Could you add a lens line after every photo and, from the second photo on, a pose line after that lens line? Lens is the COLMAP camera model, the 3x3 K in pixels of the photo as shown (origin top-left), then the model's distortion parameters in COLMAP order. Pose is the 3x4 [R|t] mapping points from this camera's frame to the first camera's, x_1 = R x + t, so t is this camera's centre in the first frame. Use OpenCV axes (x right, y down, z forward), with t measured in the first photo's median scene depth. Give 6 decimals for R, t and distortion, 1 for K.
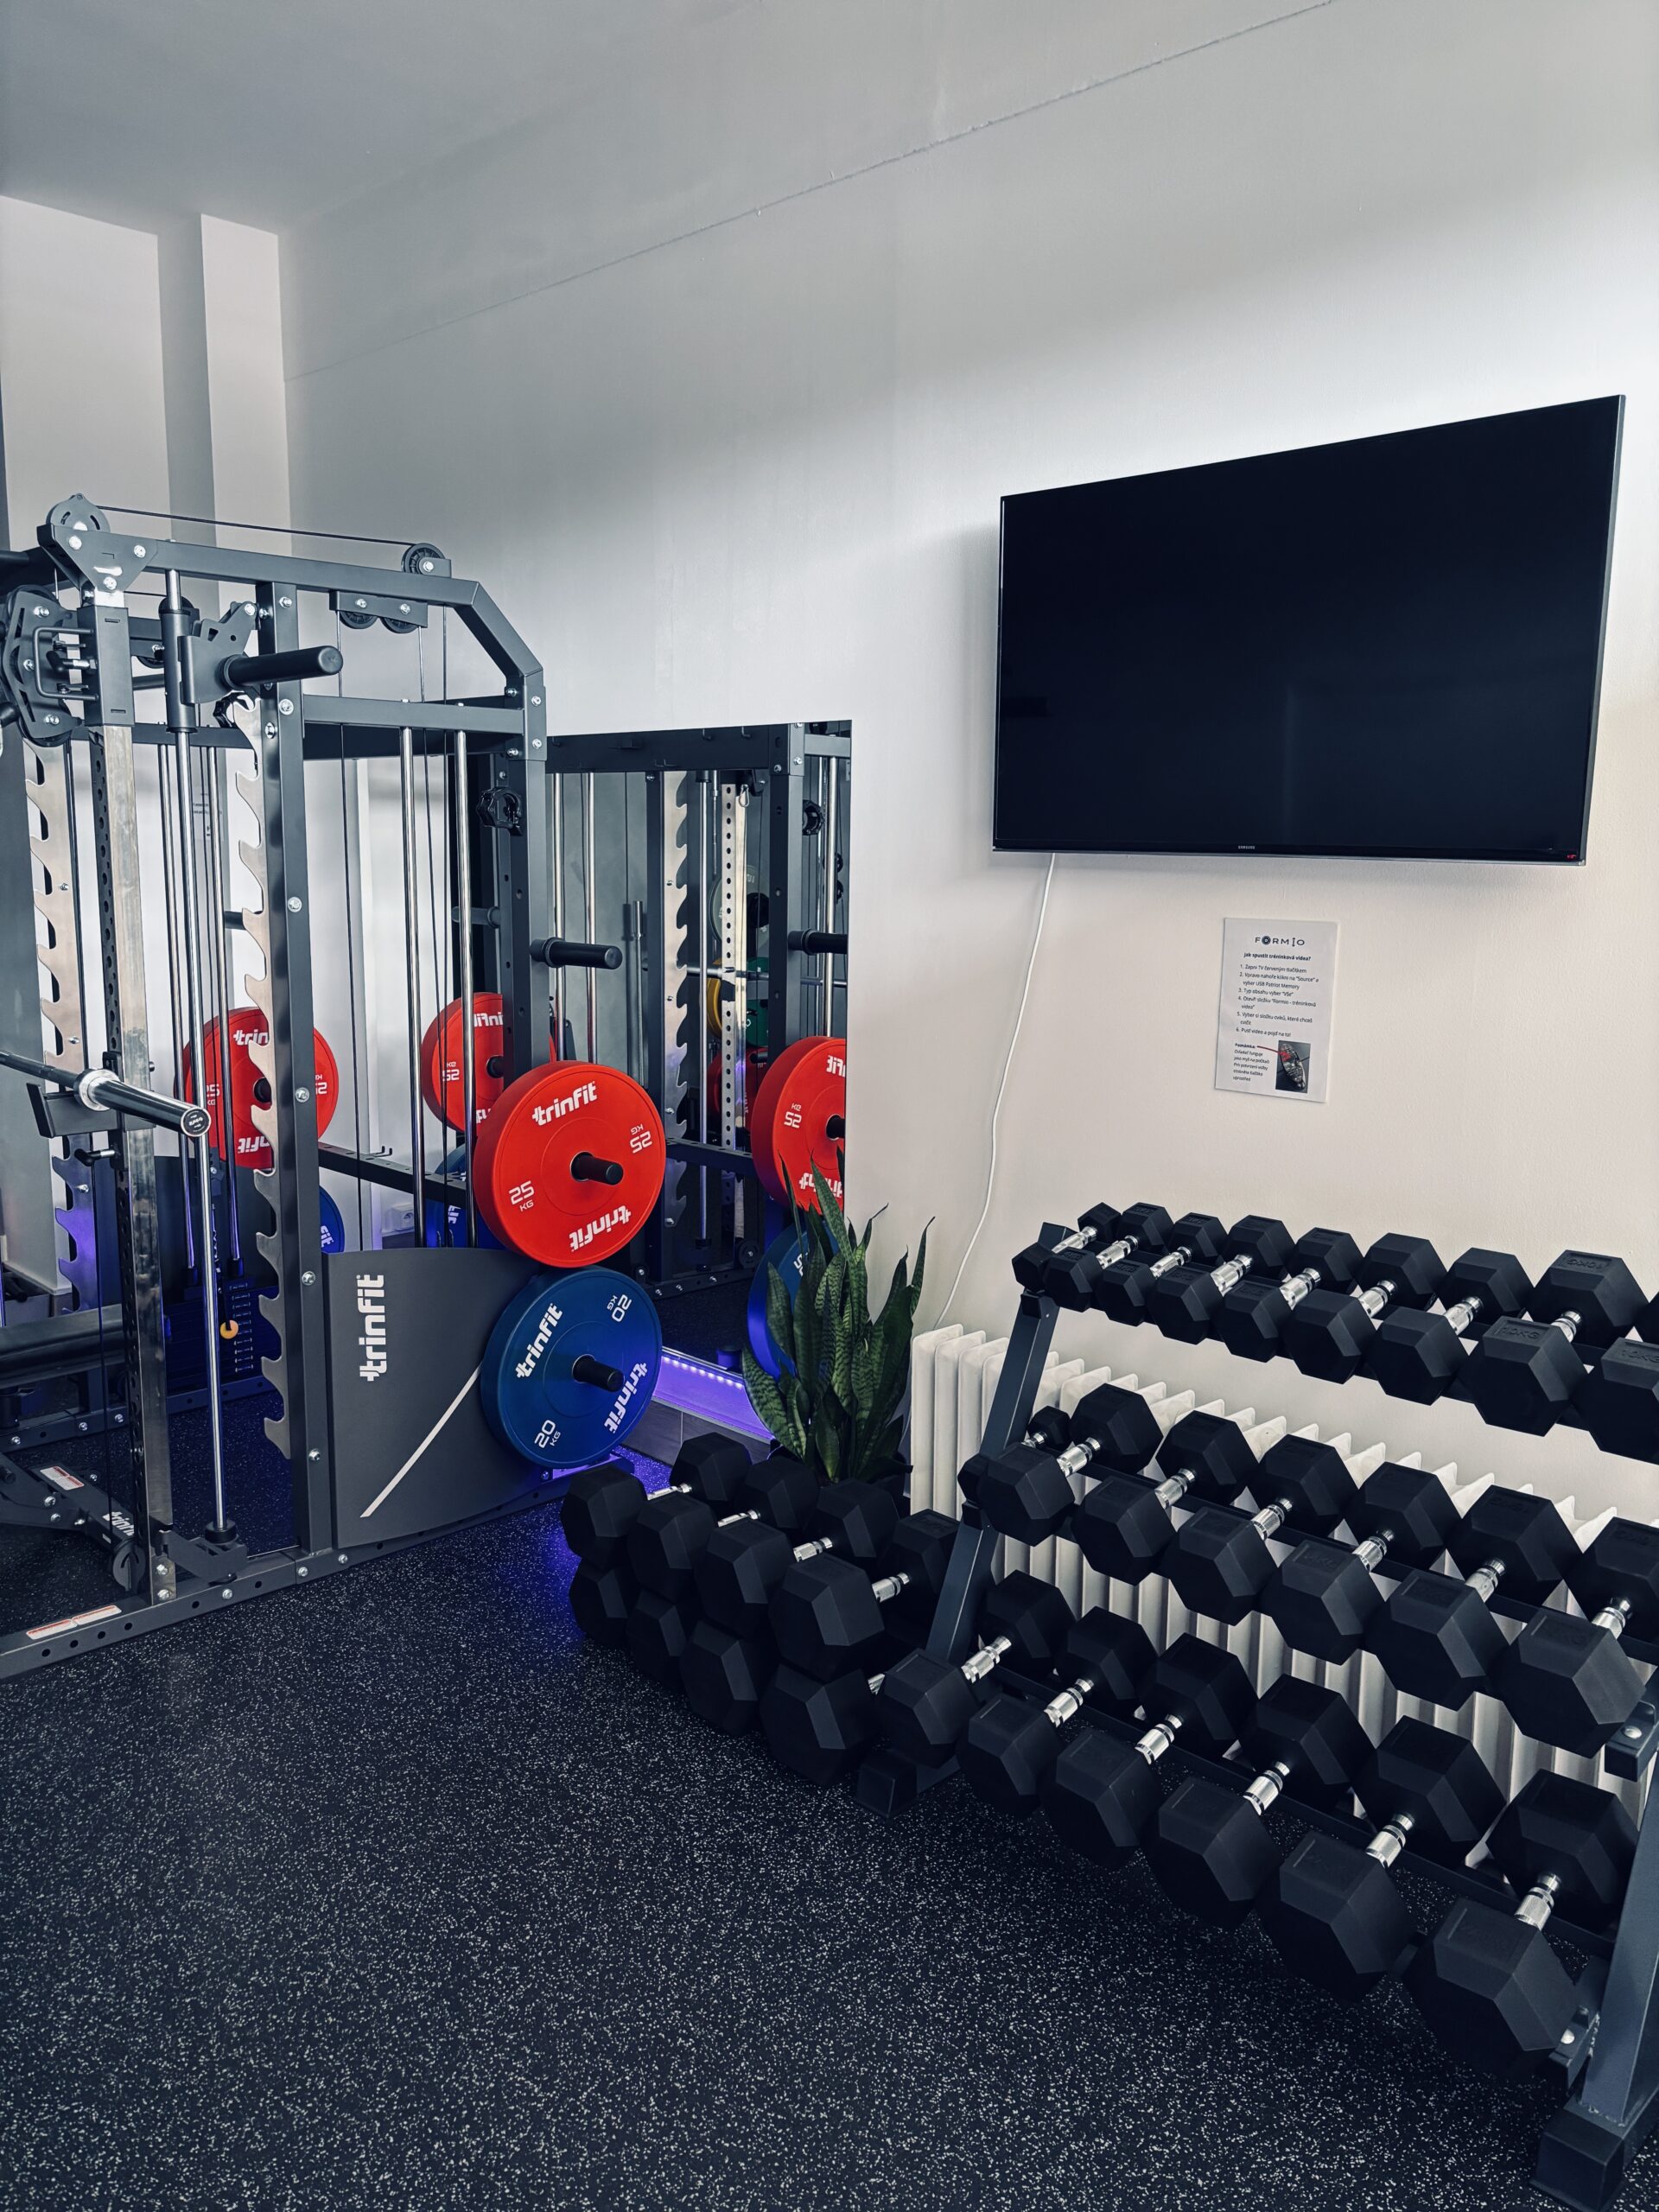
lens RADIAL K [[1663.7, 0, 839.0], [0, 1663.7, 1111.9], [0, 0, 1]] dist [0.004978, -0.021118]
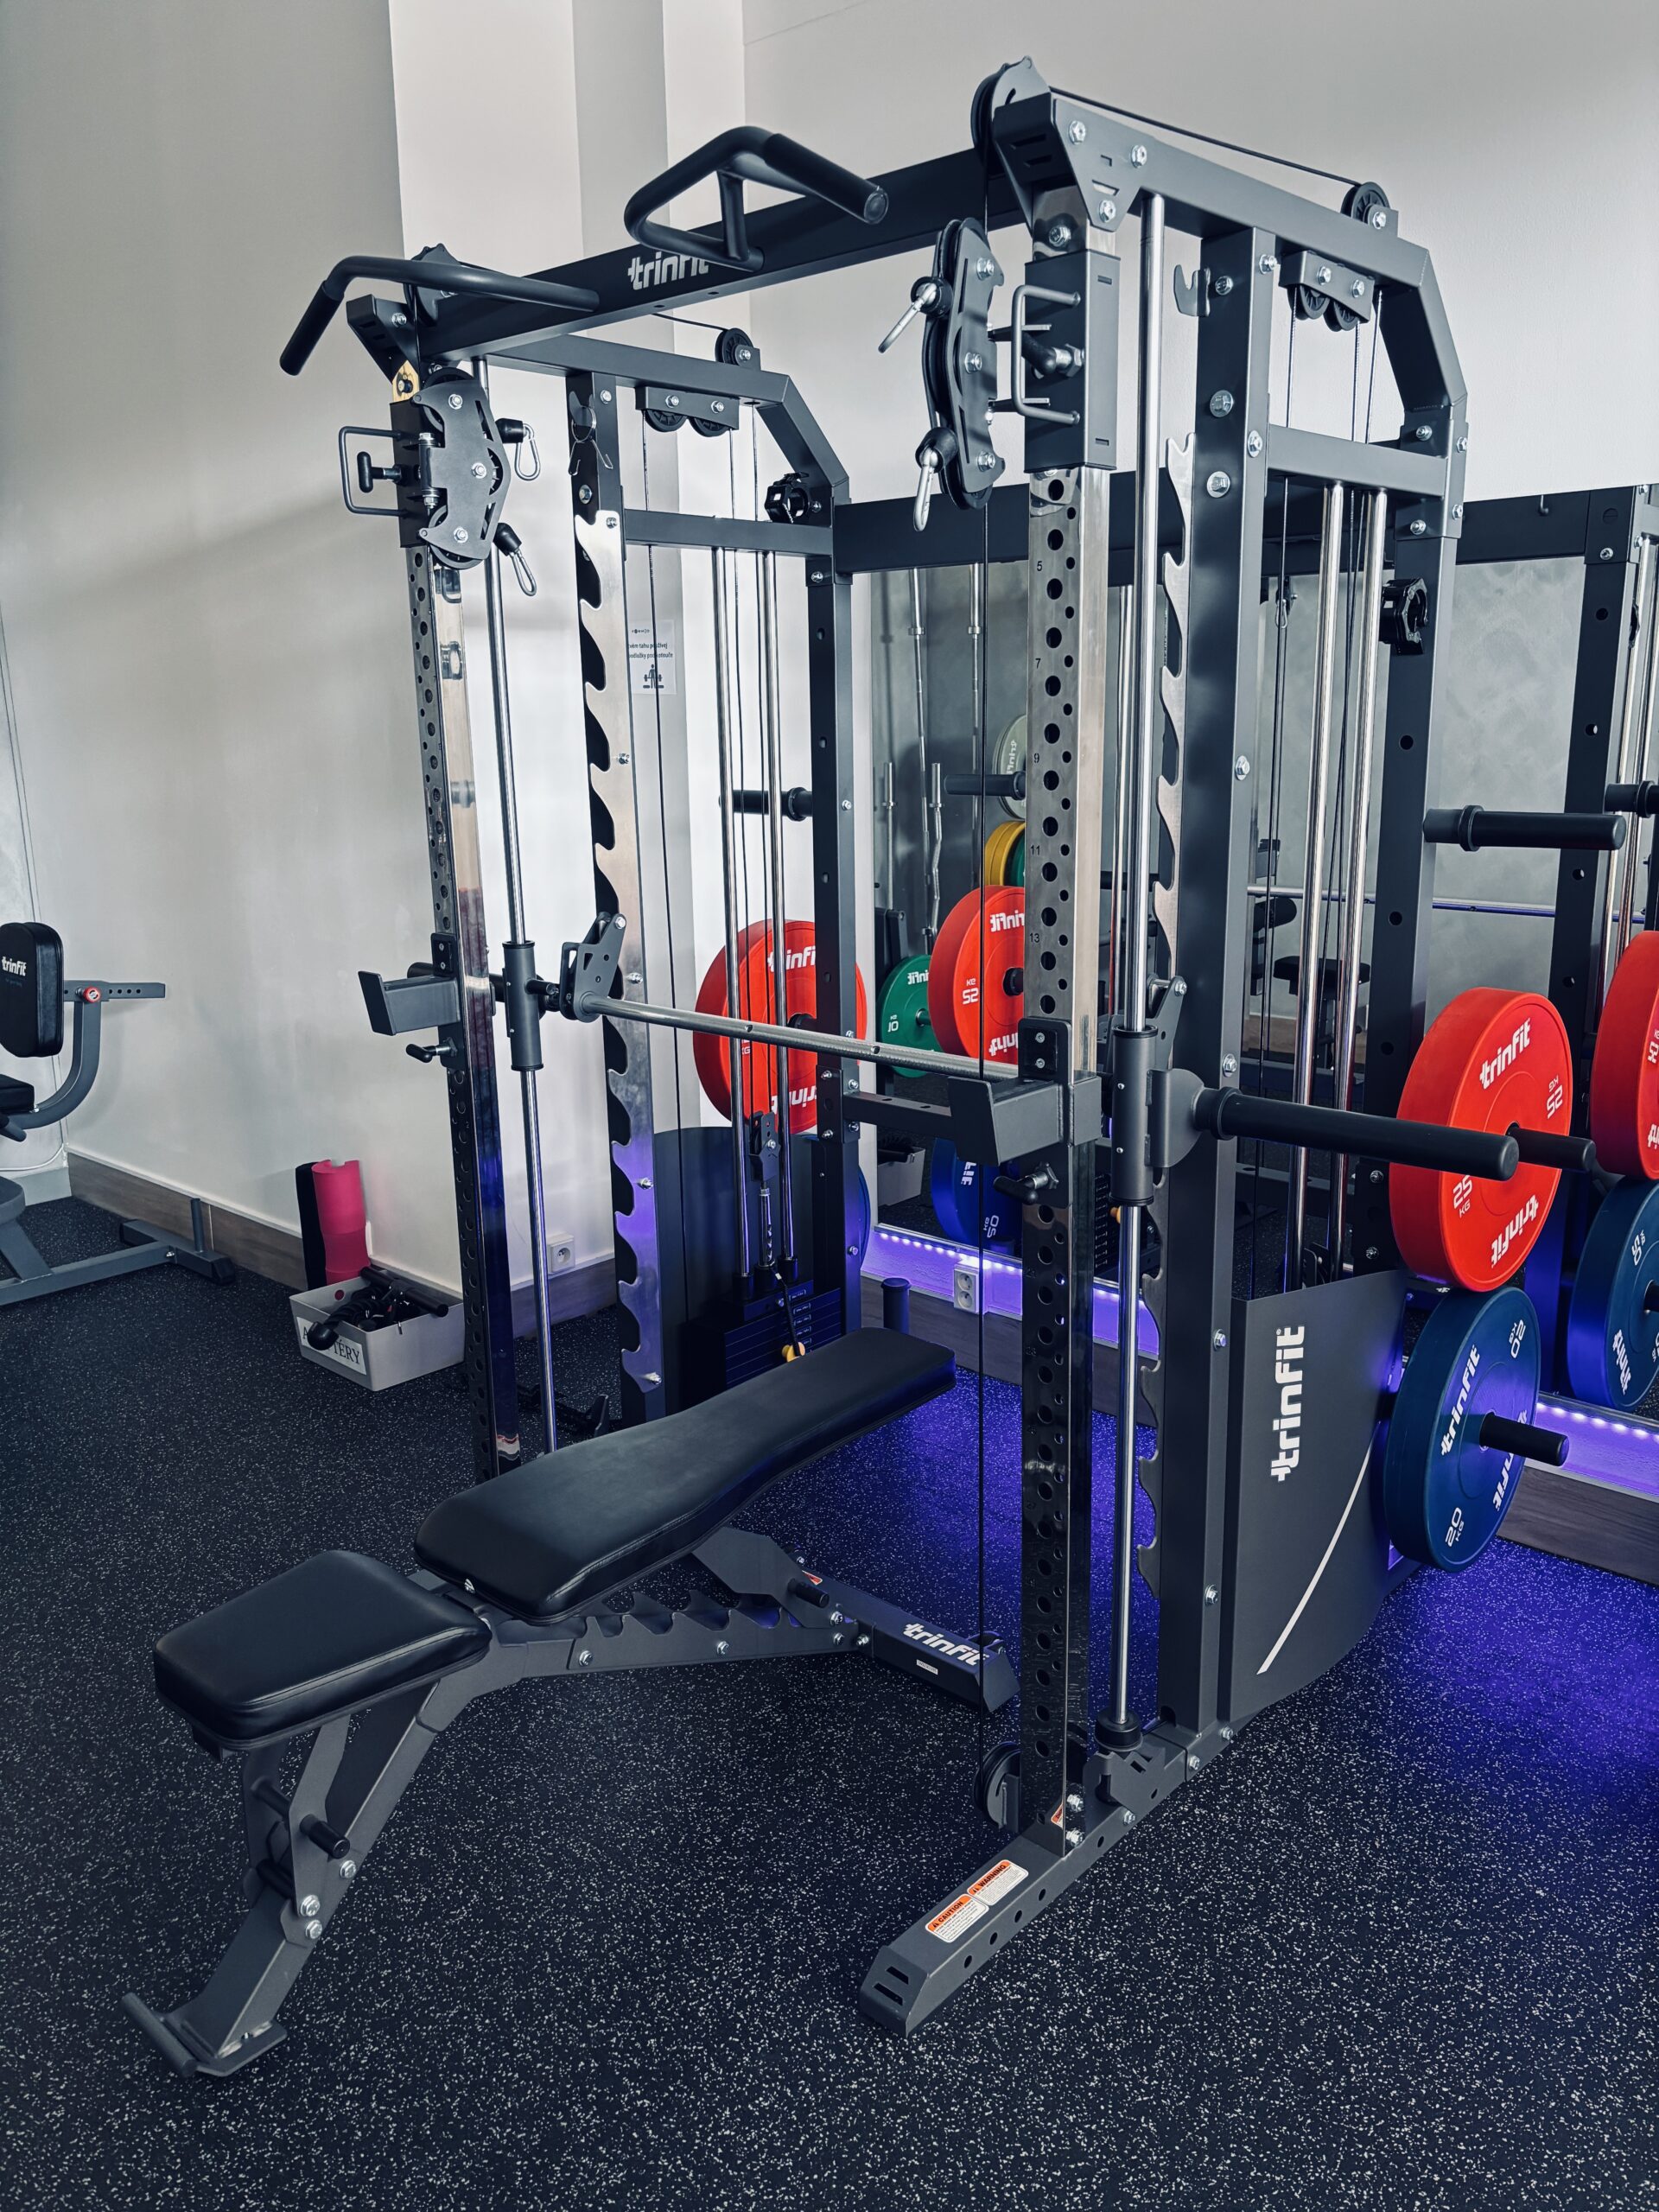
lens RADIAL K [[1663.7, 0, 819.6], [0, 1663.7, 1102.7], [0, 0, 1]] dist [0.004978, -0.021118]
pose [[0.999329, -0.034839, 0.011271, -0.470262], [0.033942, 0.996842, 0.071794, -0.045217], [-0.013737, -0.071363, 0.997356, 0.342927]]
